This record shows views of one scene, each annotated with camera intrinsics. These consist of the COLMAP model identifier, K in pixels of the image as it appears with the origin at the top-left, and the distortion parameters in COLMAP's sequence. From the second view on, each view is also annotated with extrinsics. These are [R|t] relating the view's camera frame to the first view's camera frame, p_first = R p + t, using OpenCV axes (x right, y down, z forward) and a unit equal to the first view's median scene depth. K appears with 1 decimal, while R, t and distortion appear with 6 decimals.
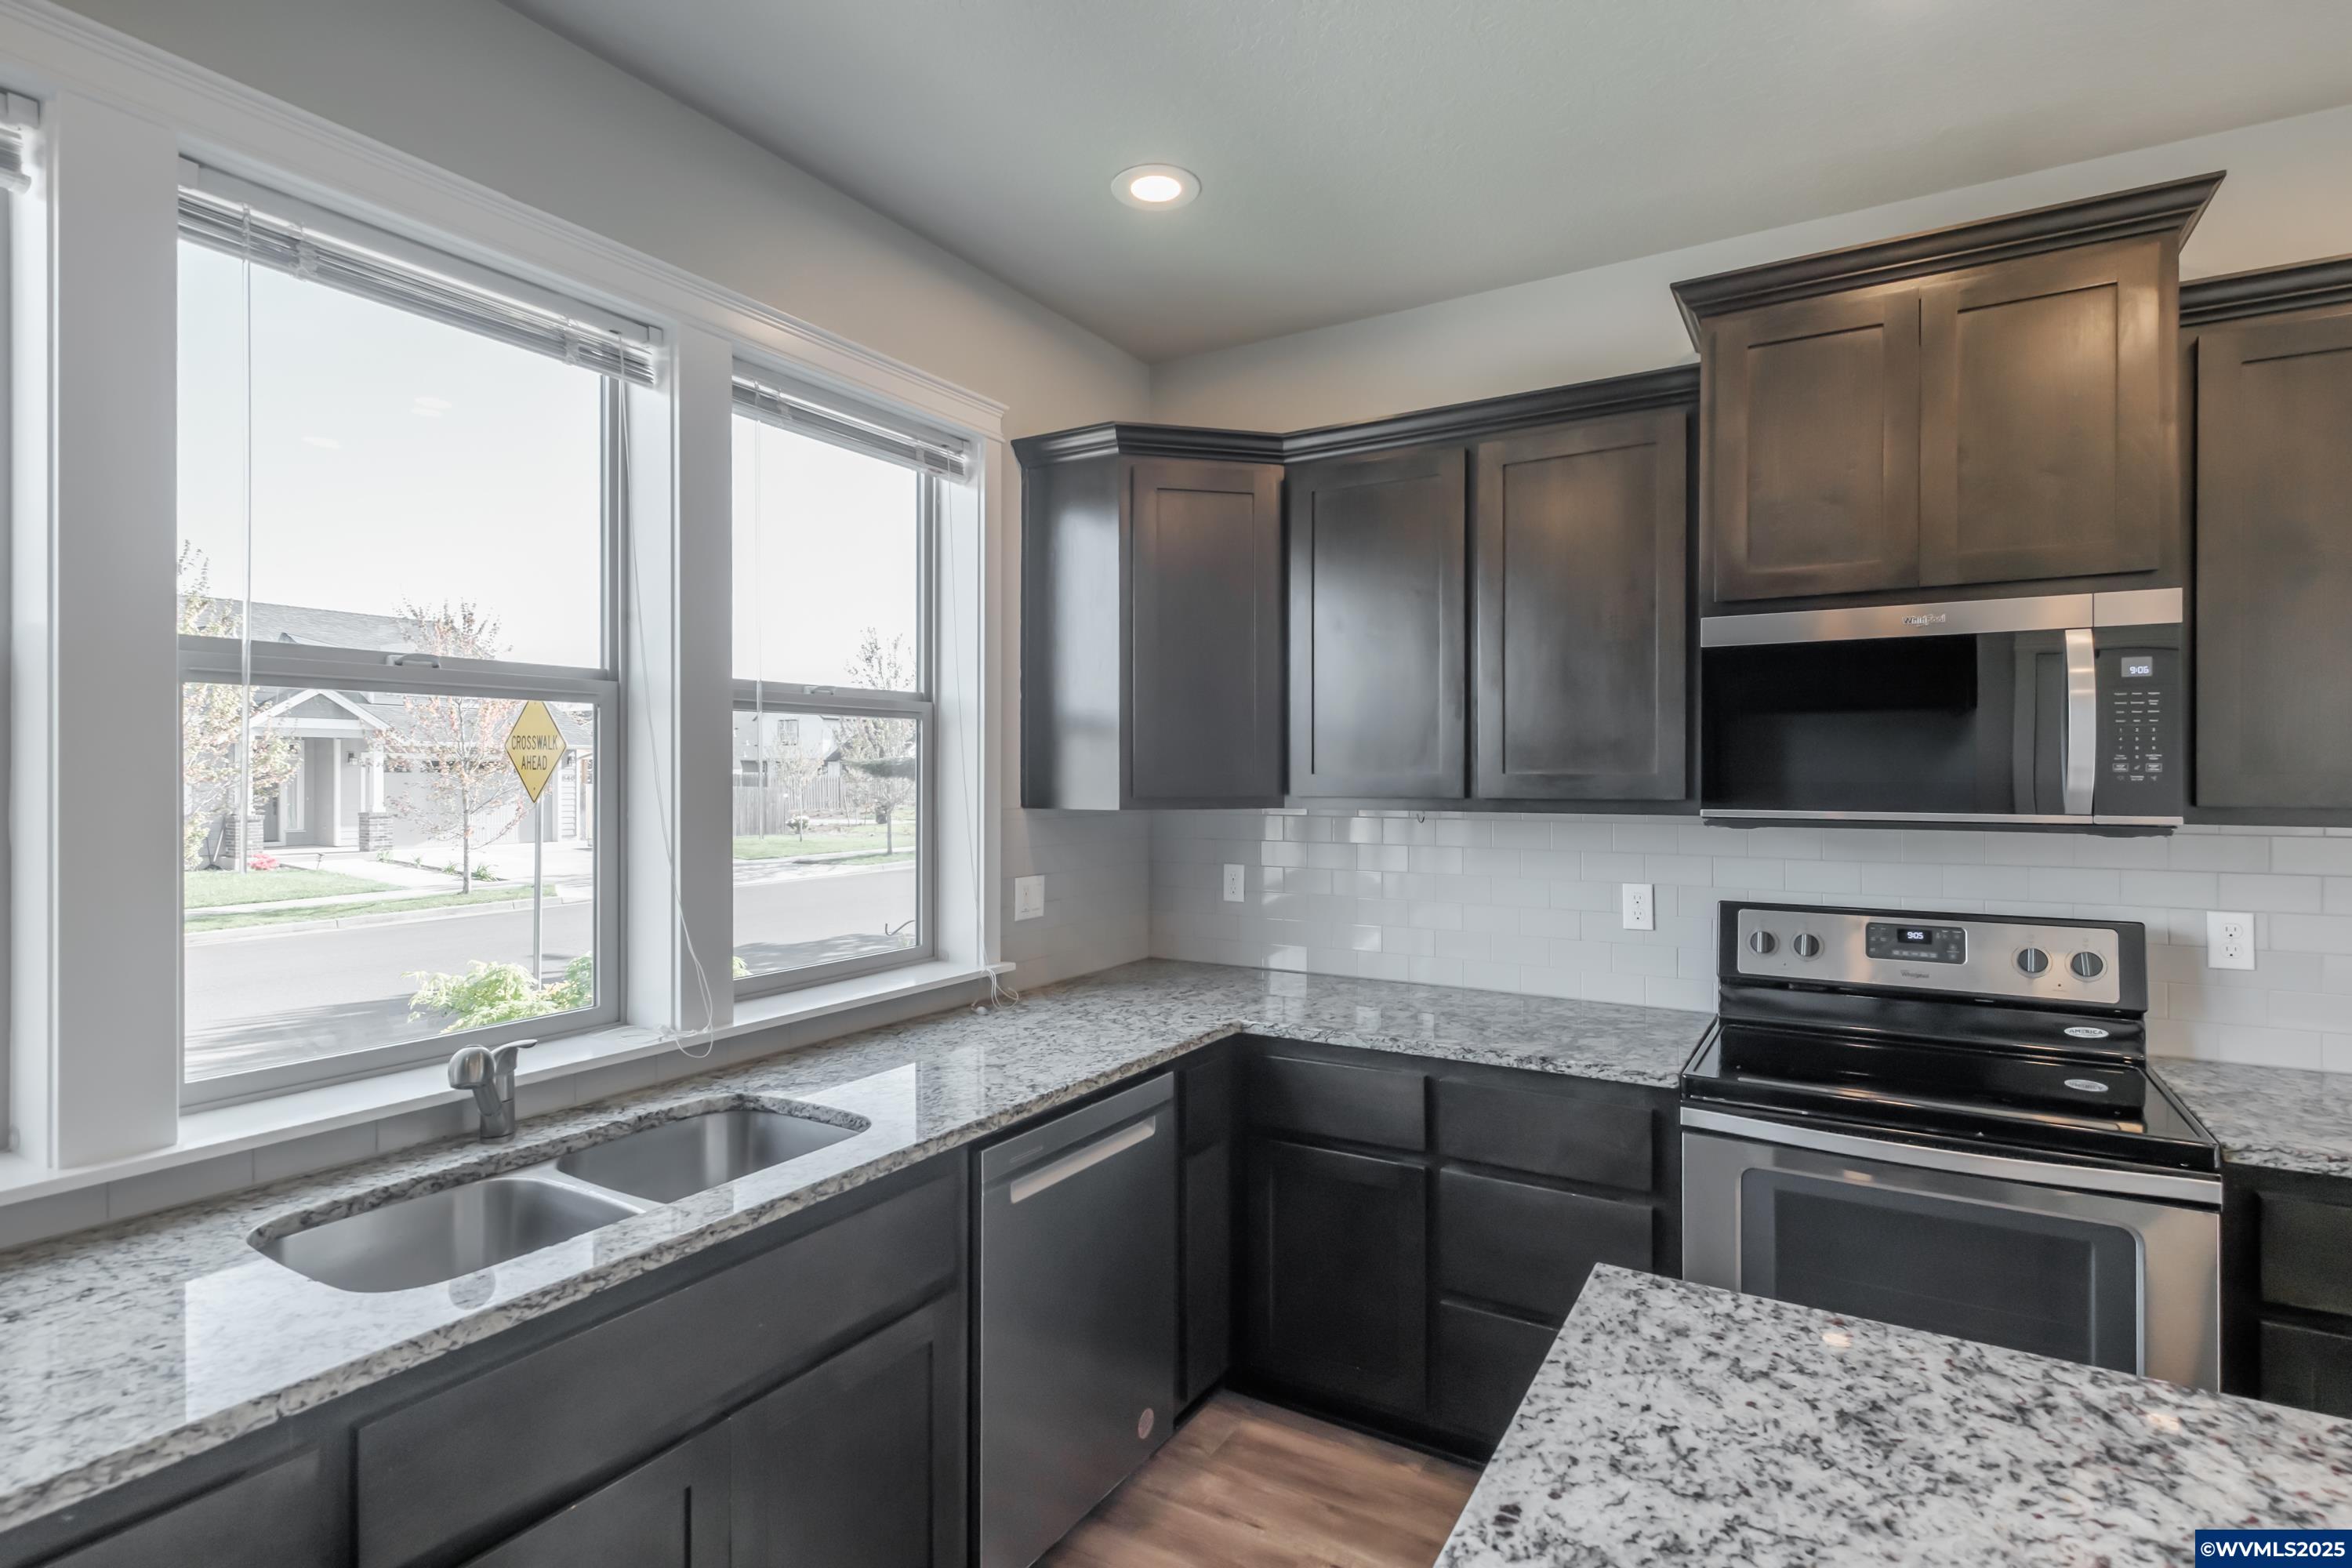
lens RADIAL K [[1130.8, 0, 1180.7], [0, 1130.8, 780.6], [0, 0, 1]] dist [0.000257, -0.004207]
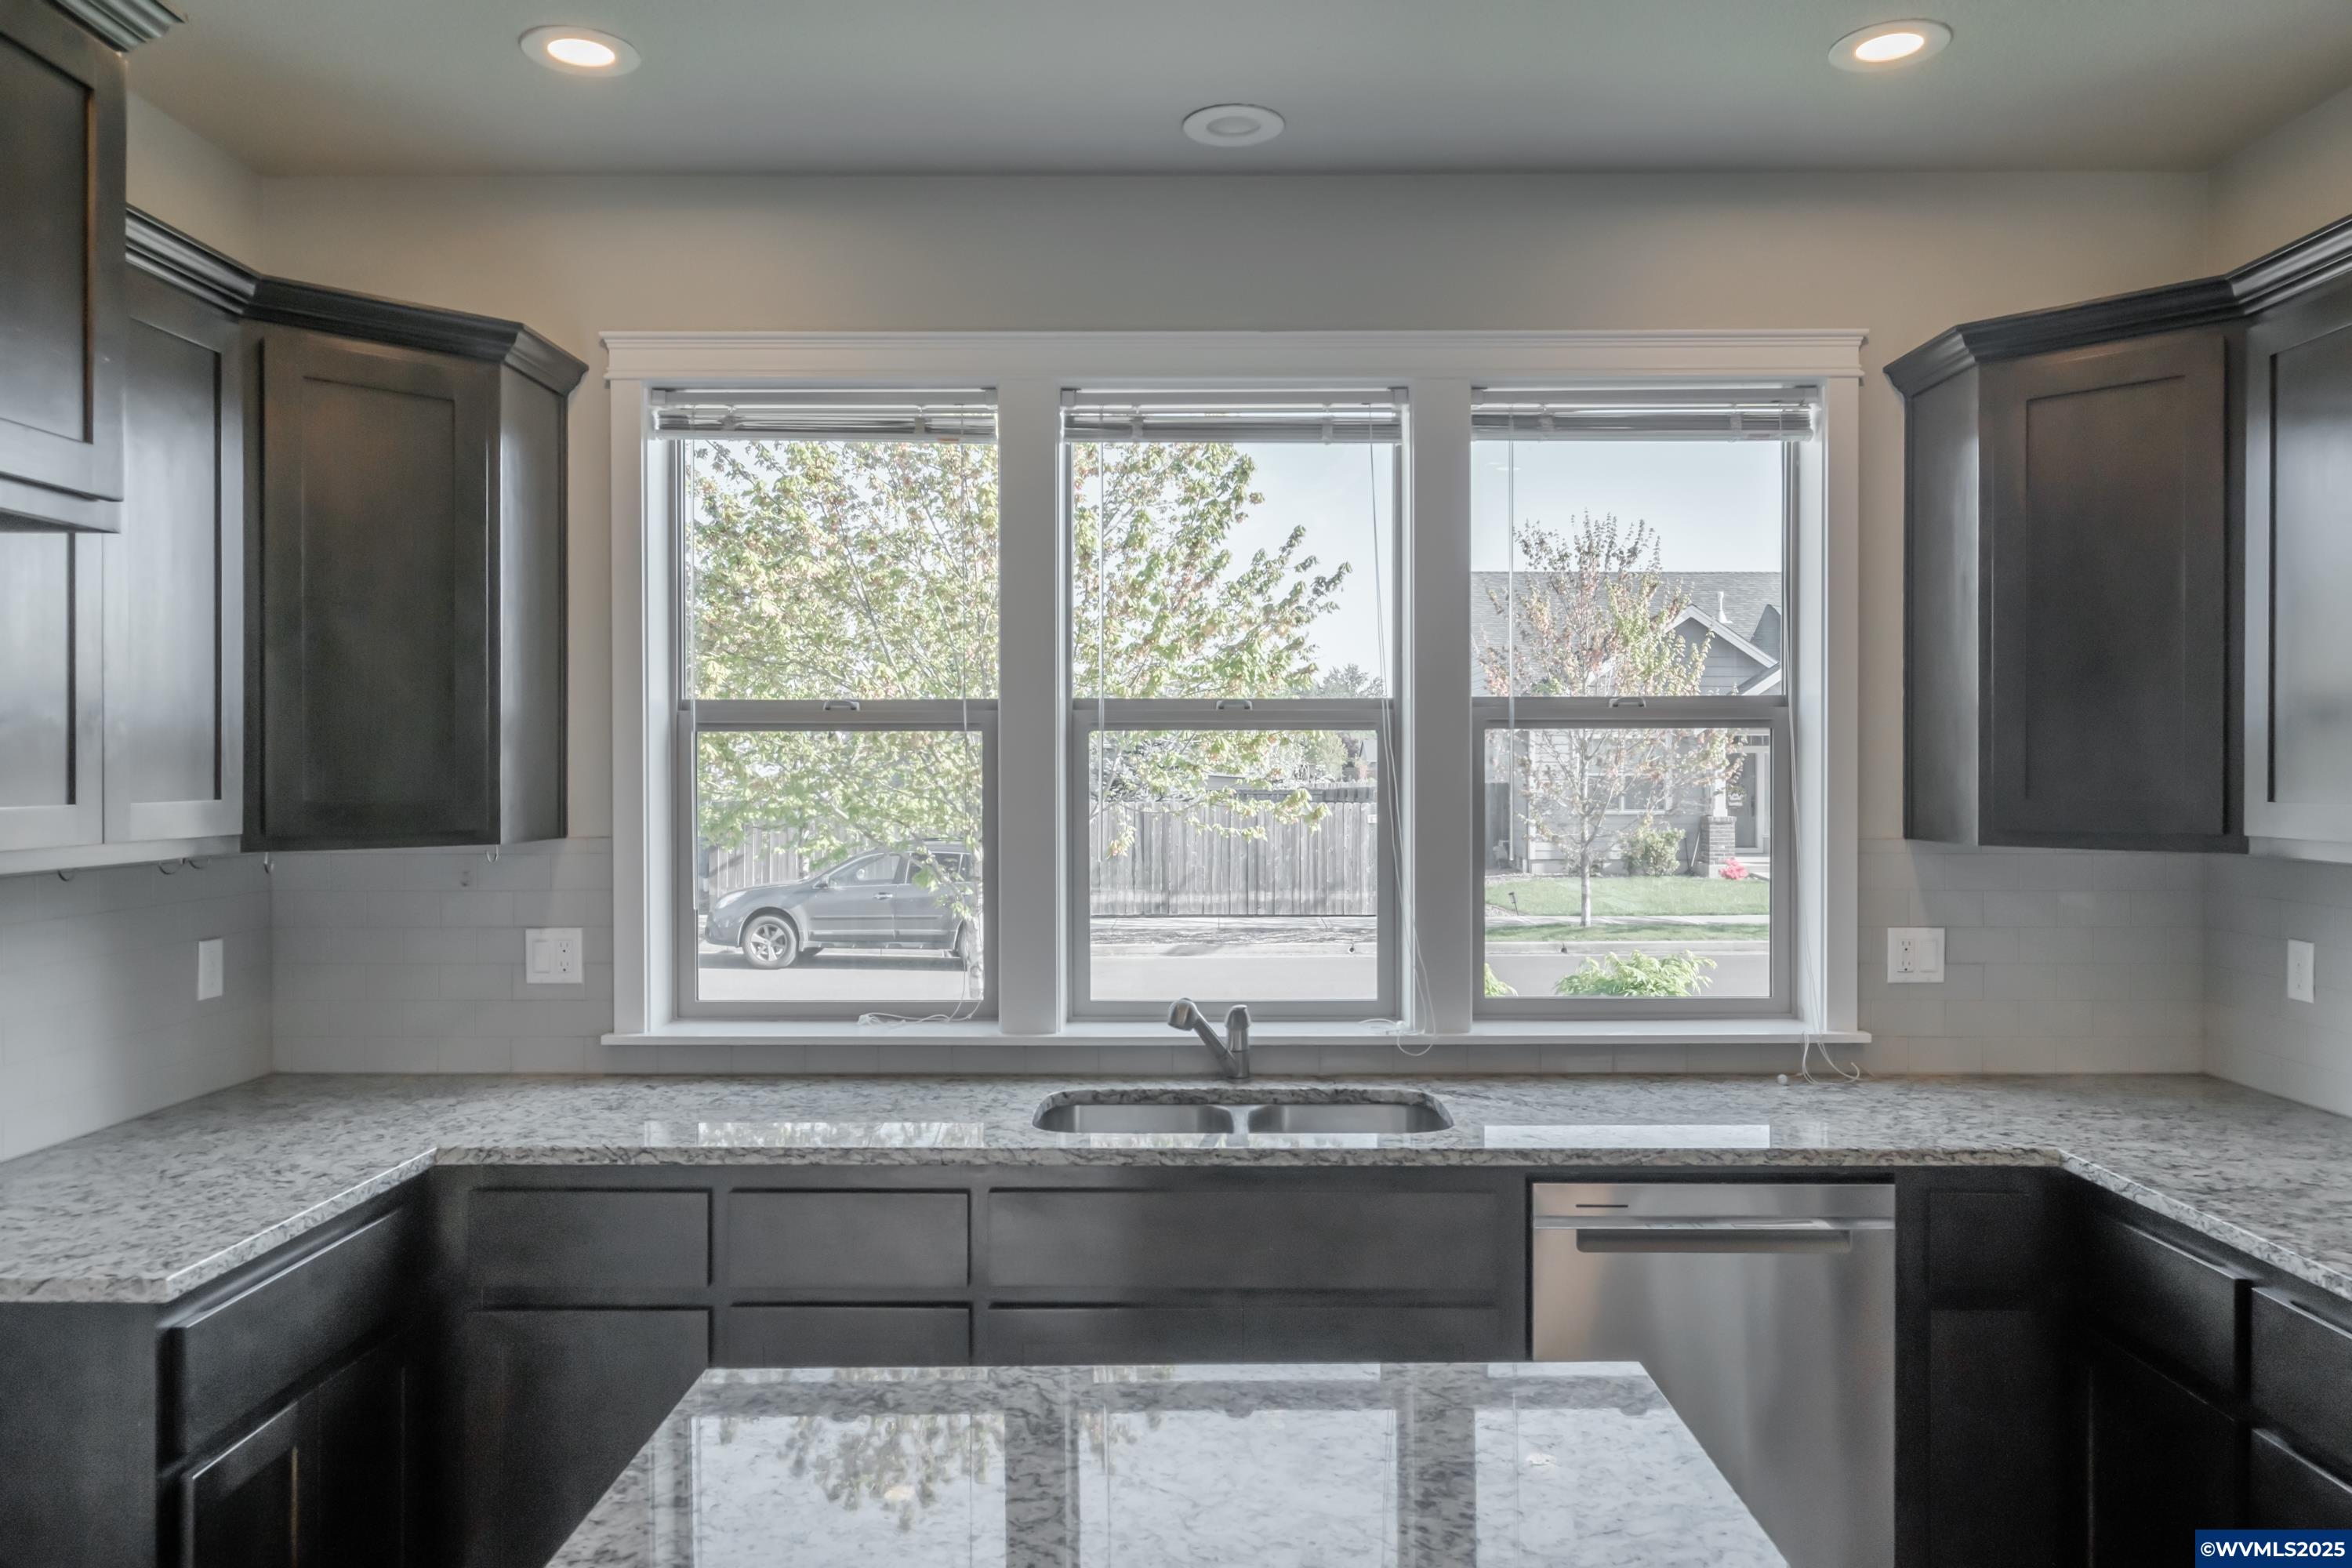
lens RADIAL K [[1648.3, 0, 1177.6], [0, 1648.3, 777.4], [0, 0, 1]] dist [-0.009744, 0.004183]
pose [[0.499937, 0.006663, -0.866036, 0.675760], [-0.005279, 0.999975, 0.004646, -0.022431], [0.866046, 0.002249, 0.499960, 0.011865]]
